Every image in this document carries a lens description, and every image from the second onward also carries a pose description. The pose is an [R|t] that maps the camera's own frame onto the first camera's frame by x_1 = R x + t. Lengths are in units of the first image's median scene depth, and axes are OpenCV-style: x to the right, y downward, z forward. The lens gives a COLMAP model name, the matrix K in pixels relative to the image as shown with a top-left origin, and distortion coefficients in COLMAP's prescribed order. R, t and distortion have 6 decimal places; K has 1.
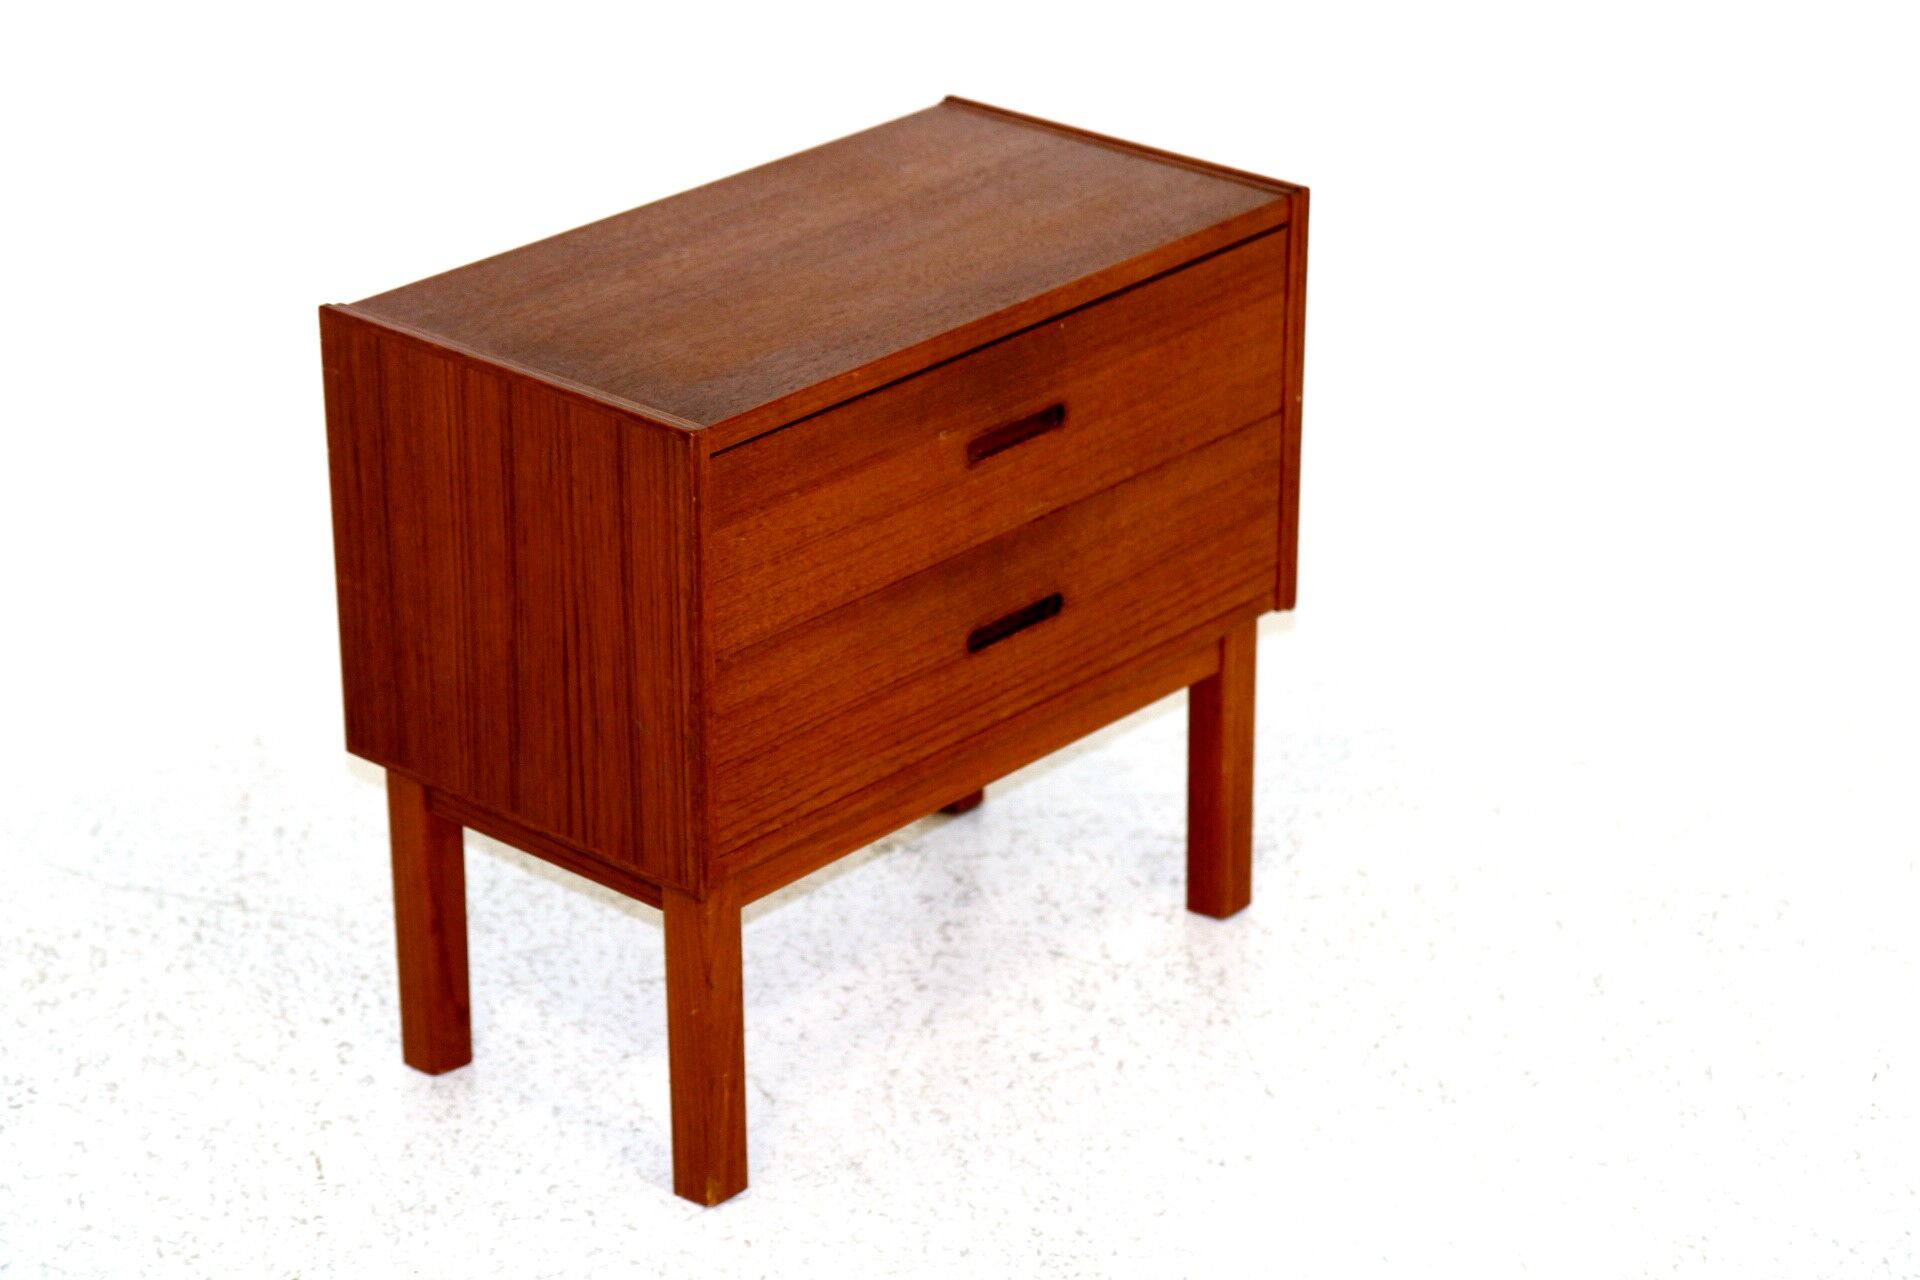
lens RADIAL K [[4610.3, 0, 960.0], [0, 4610.3, 640.0], [0, 0, 1]] dist [0.033333, 0.093123]
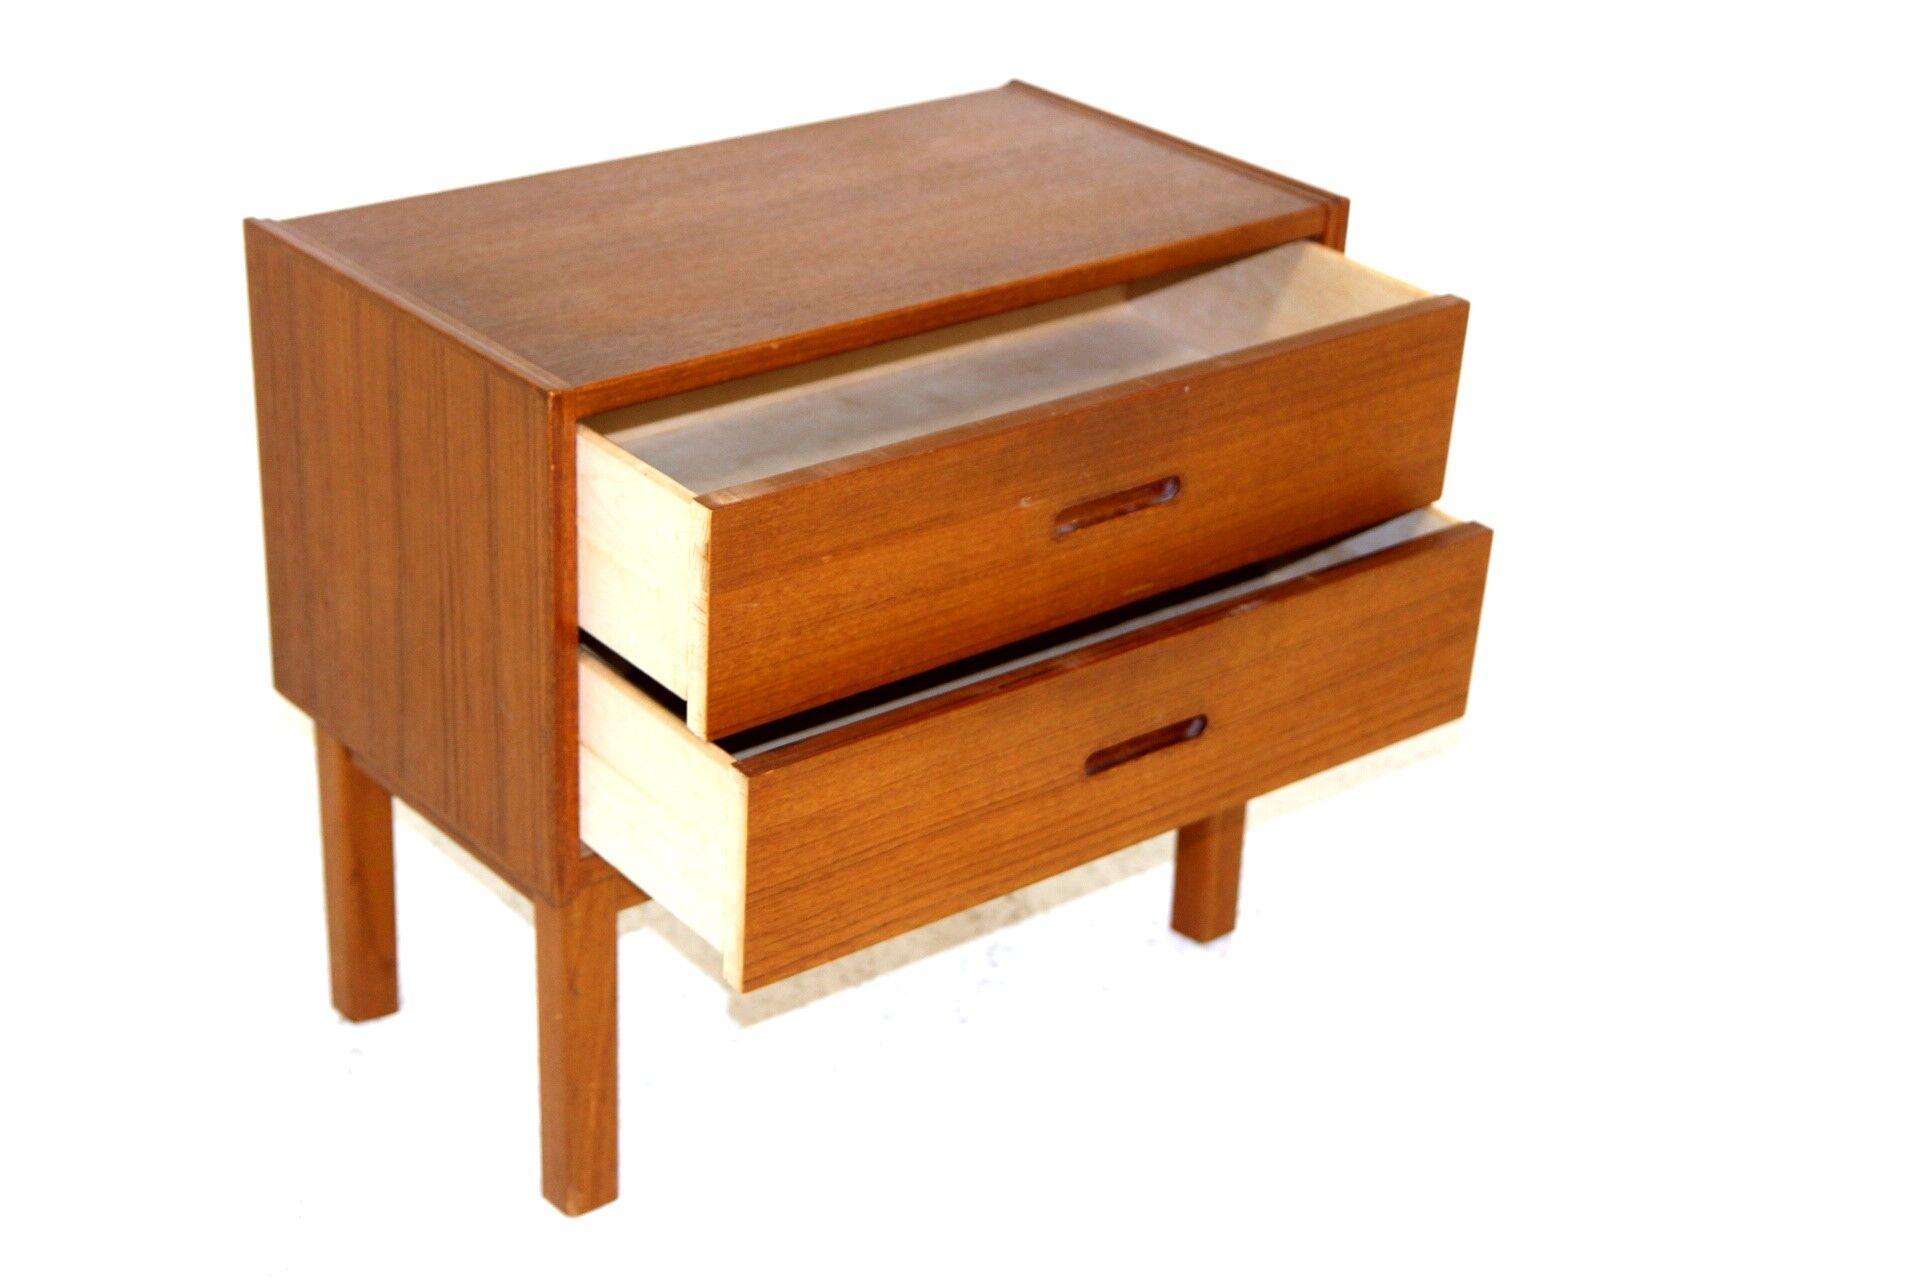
lens RADIAL K [[2997.7, 0, 960.0], [0, 2997.7, 640.0], [0, 0, 1]] dist [0.003456, -0.019637]
pose [[0.987168, 0.108418, -0.117235, 0.083756], [-0.104400, 0.993734, 0.039907, -0.026900], [0.120827, -0.027156, 0.992302, 0.411143]]
